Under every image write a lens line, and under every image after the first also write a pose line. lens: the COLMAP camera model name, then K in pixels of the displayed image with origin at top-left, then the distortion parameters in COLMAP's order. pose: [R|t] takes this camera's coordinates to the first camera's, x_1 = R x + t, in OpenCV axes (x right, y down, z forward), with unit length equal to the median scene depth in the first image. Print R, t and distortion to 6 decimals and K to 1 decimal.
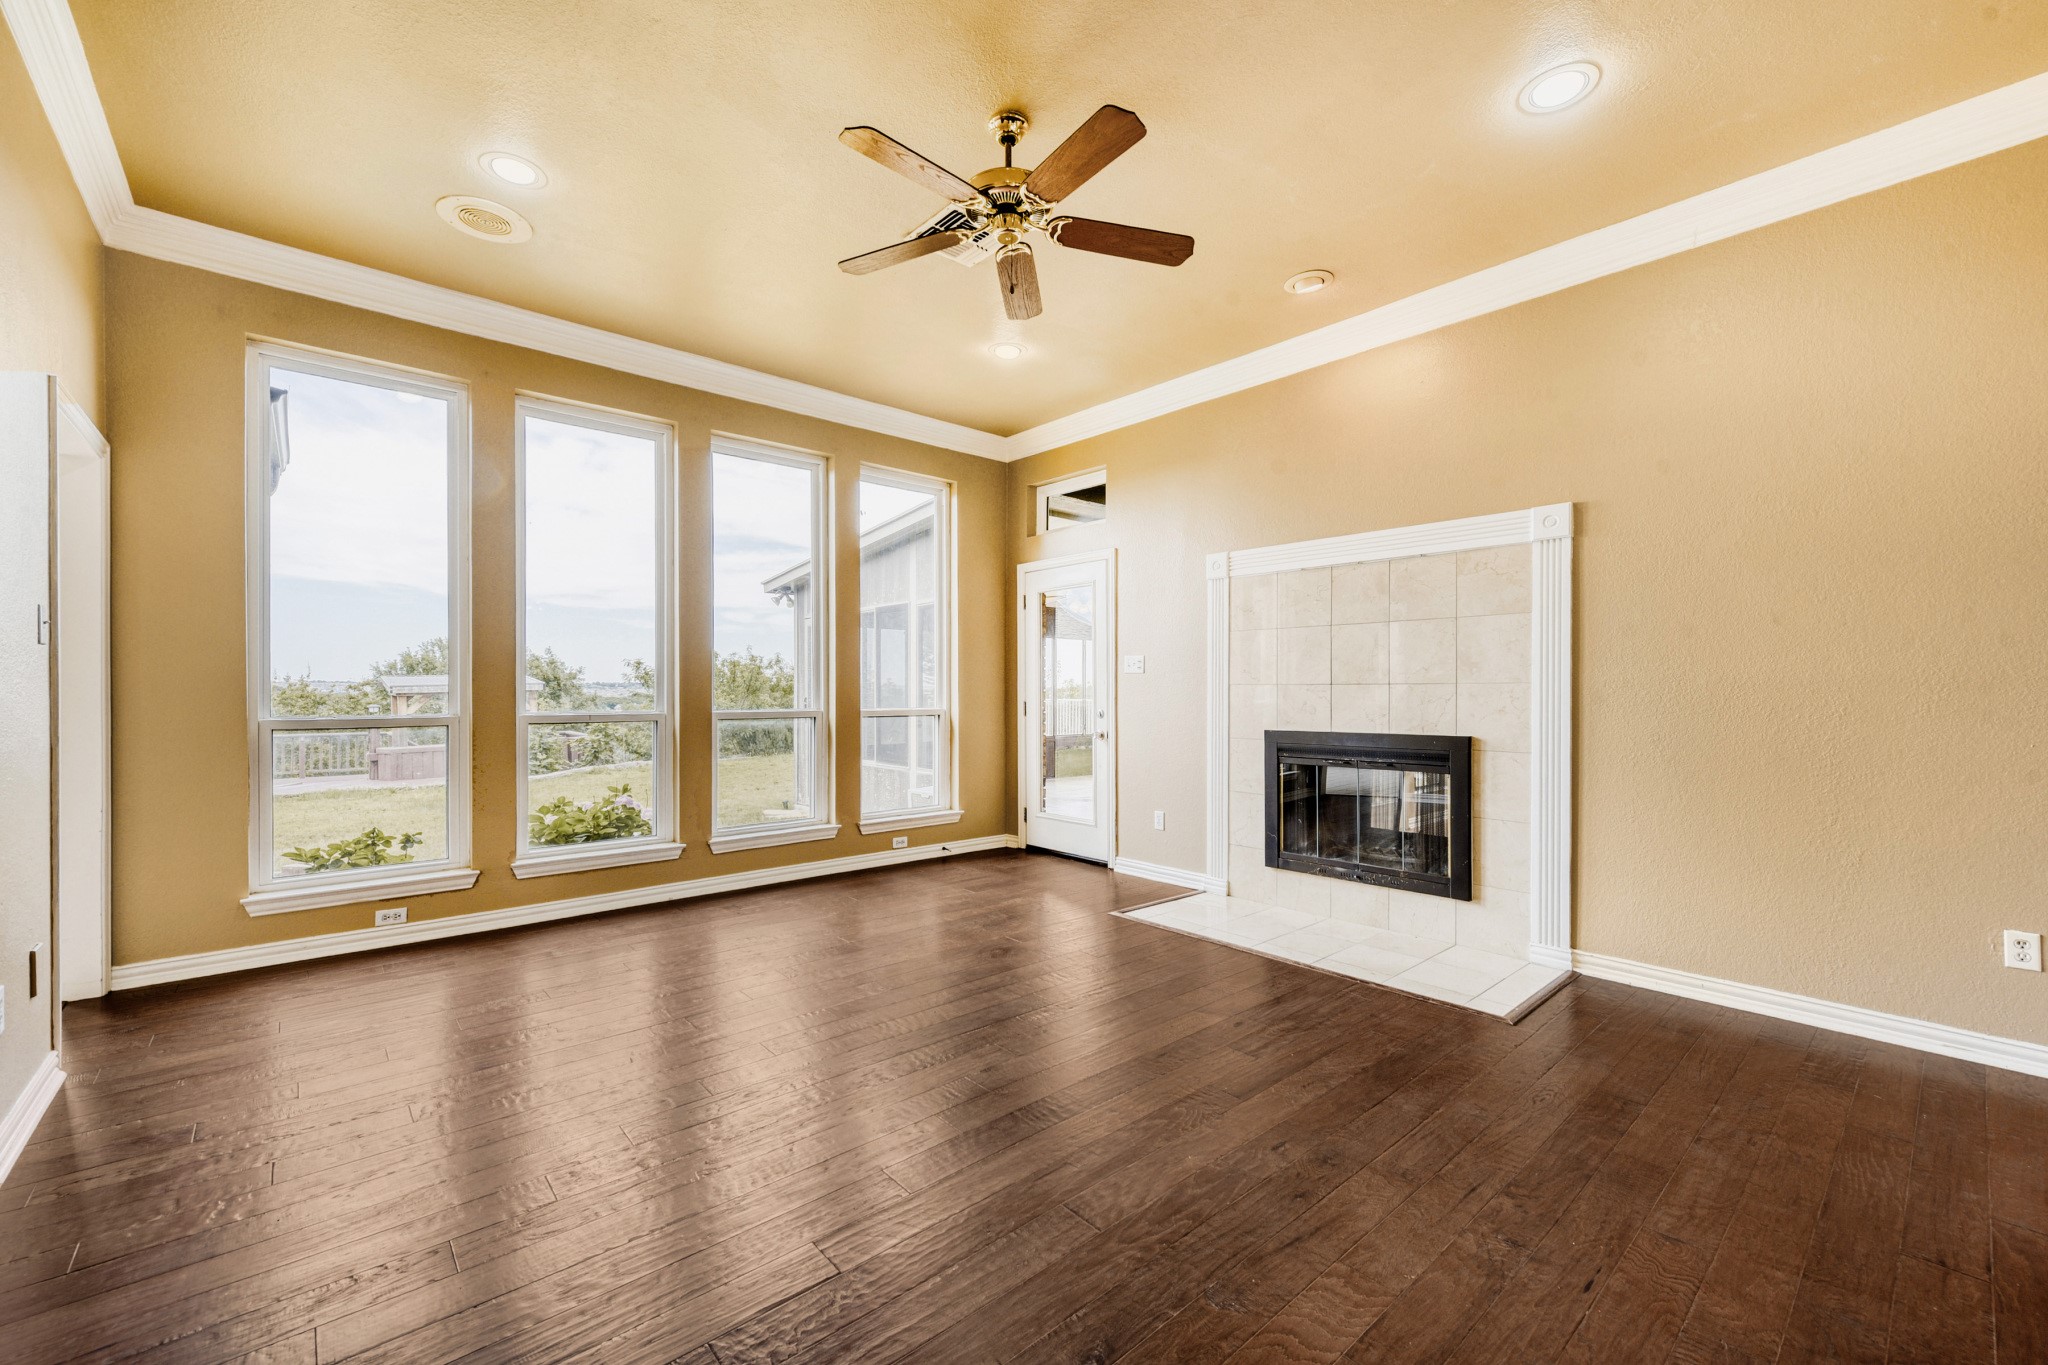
lens RADIAL K [[827.8, 0, 1023.4], [0, 827.8, 690.5], [0, 0, 1]] dist [0.000340, 0.000046]
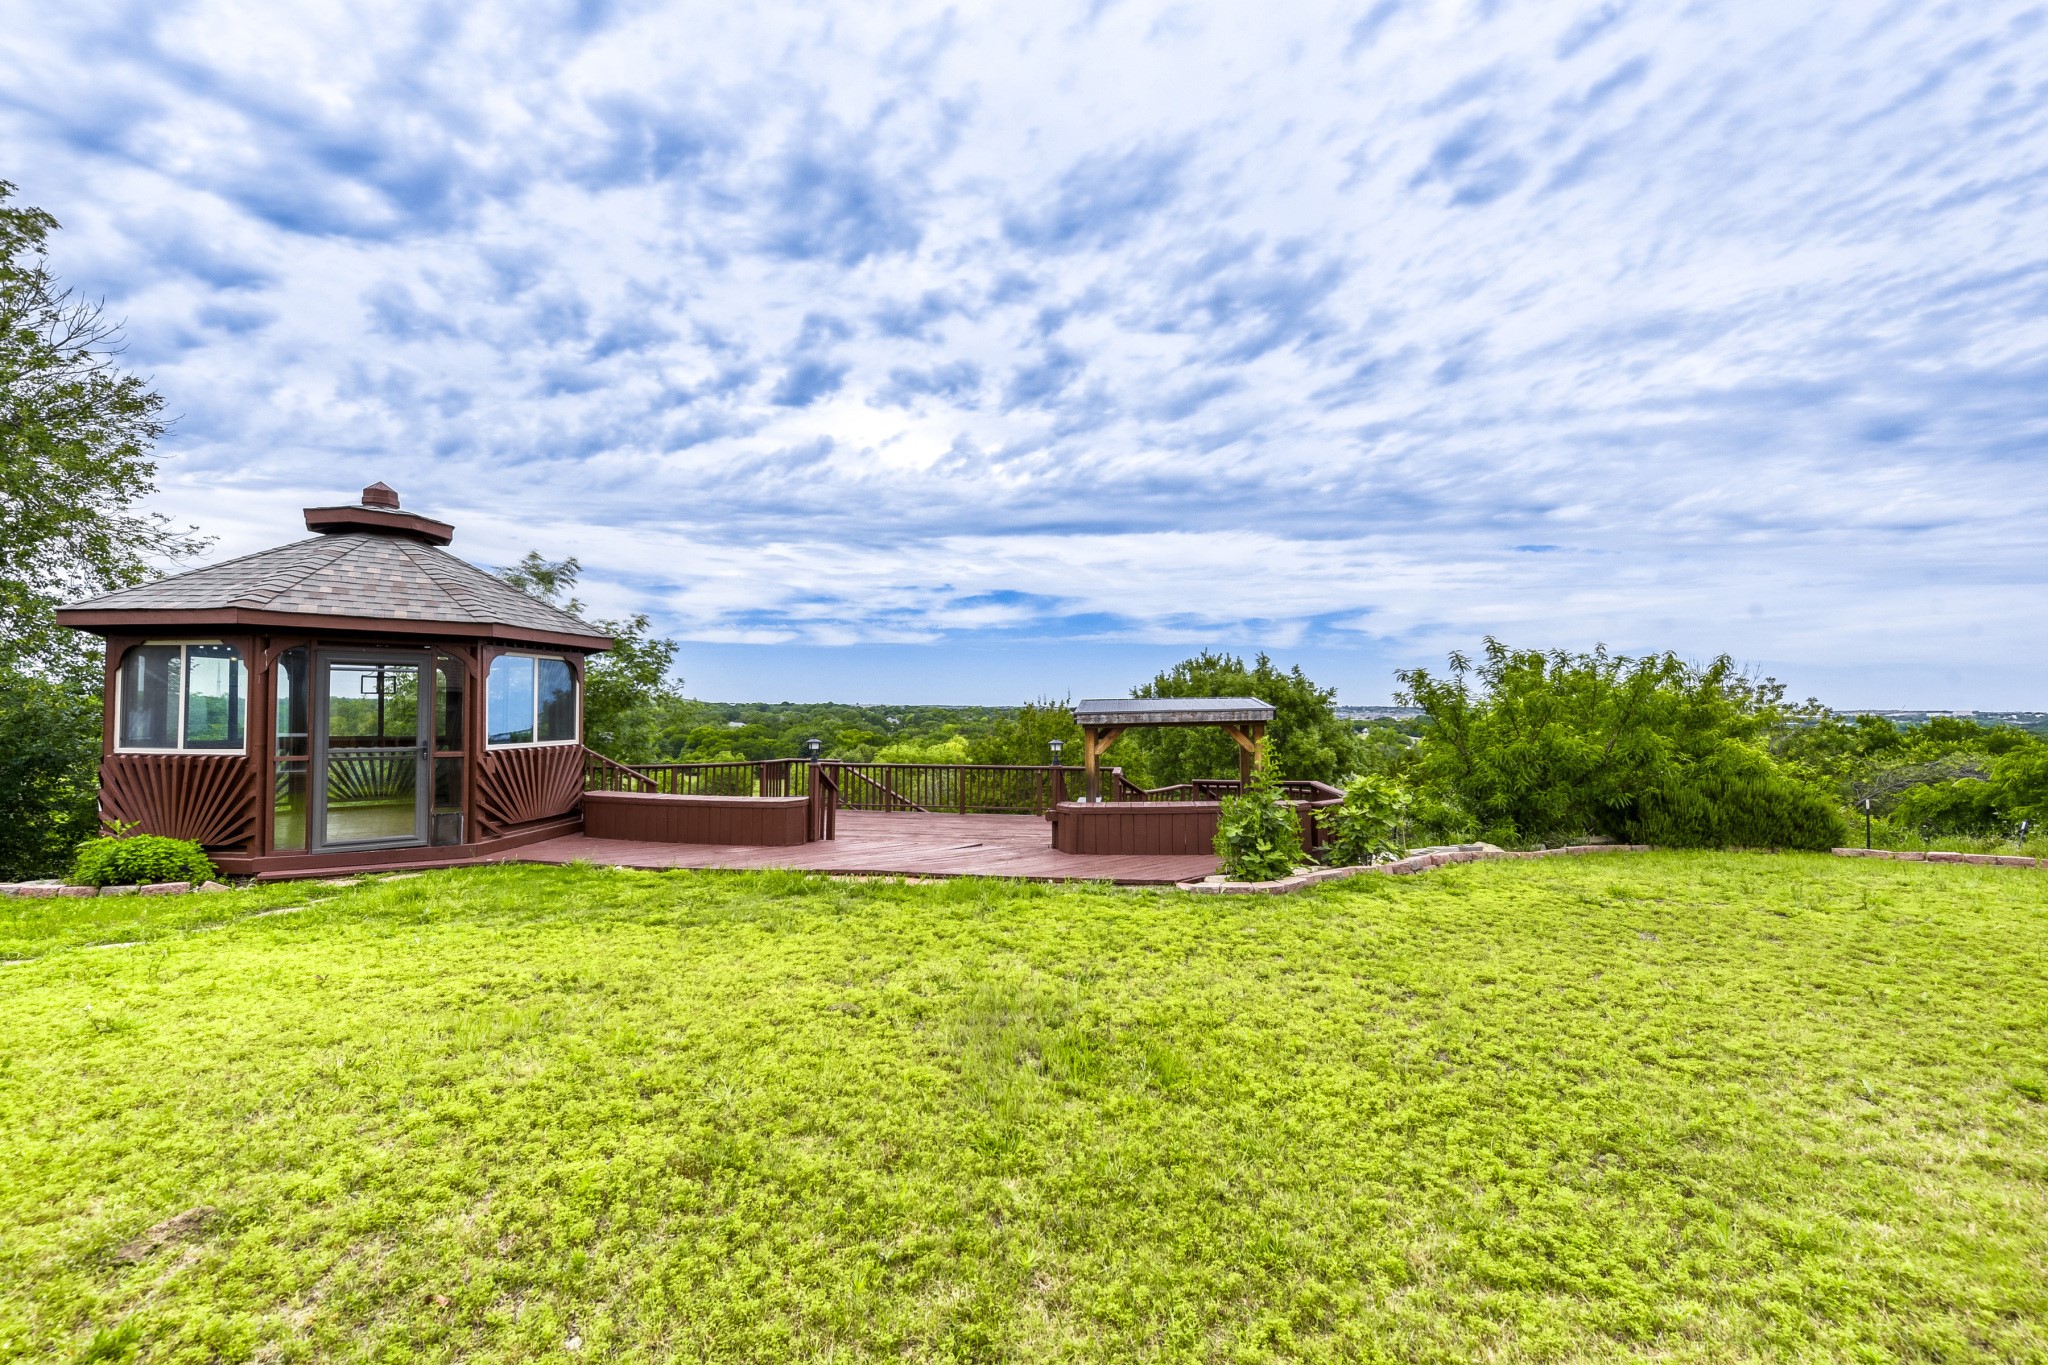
lens RADIAL K [[827.8, 0, 1023.4], [0, 827.8, 690.5], [0, 0, 1]] dist [0.000340, 0.000046]
pose [[0.662059, -0.013994, -0.749321, -0.137316], [-0.007630, 0.999648, -0.025410, -0.003021], [0.749413, 0.022540, 0.661720, 0.256562]]
